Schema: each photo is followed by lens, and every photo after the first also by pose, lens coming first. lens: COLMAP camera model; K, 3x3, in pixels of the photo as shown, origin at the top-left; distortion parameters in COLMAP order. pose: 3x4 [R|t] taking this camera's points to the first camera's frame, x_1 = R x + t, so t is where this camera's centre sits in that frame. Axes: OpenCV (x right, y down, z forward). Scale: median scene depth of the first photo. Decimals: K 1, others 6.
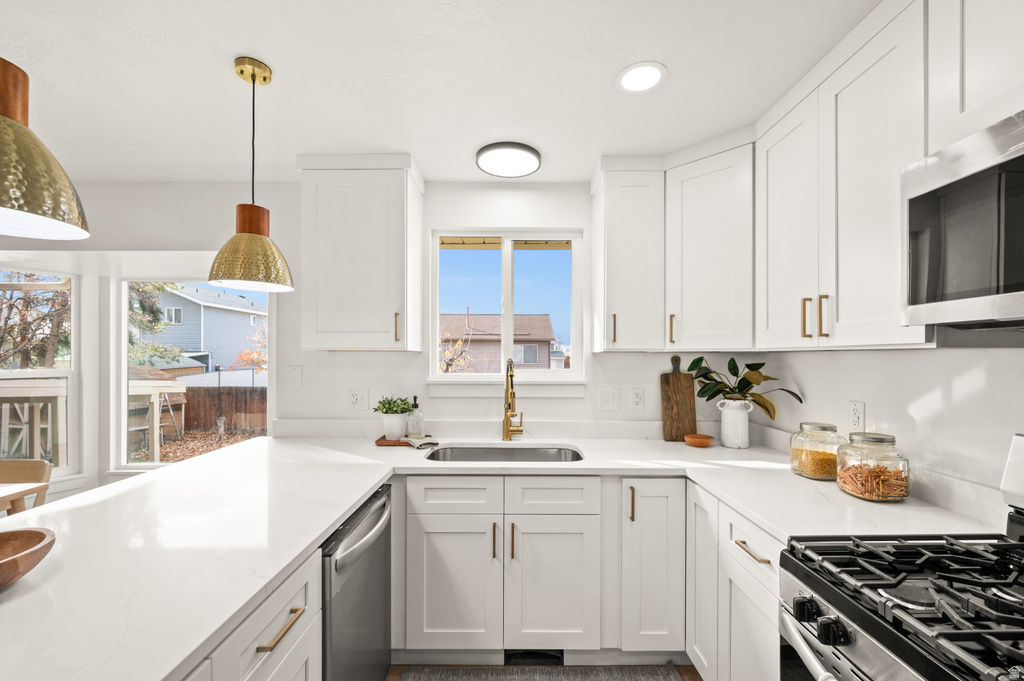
lens RADIAL K [[425.6, 0, 515.9], [0, 425.6, 356.3], [0, 0, 1]] dist [0.002278, 0.000112]
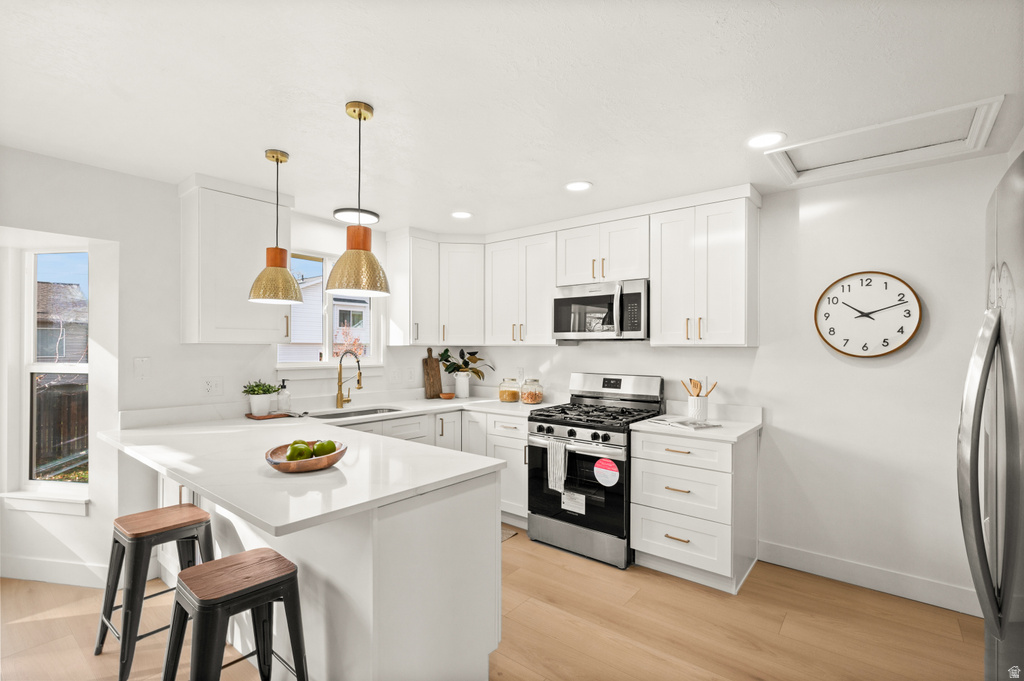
lens RADIAL K [[468.7, 0, 510.8], [0, 468.7, 349.2], [0, 0, 1]] dist [0.005664, 0.000966]
pose [[0.634759, -0.002558, 0.772706, -0.934366], [-0.002374, 0.999983, 0.005261, -0.006995], [-0.772707, -0.005174, 0.634742, -0.452348]]
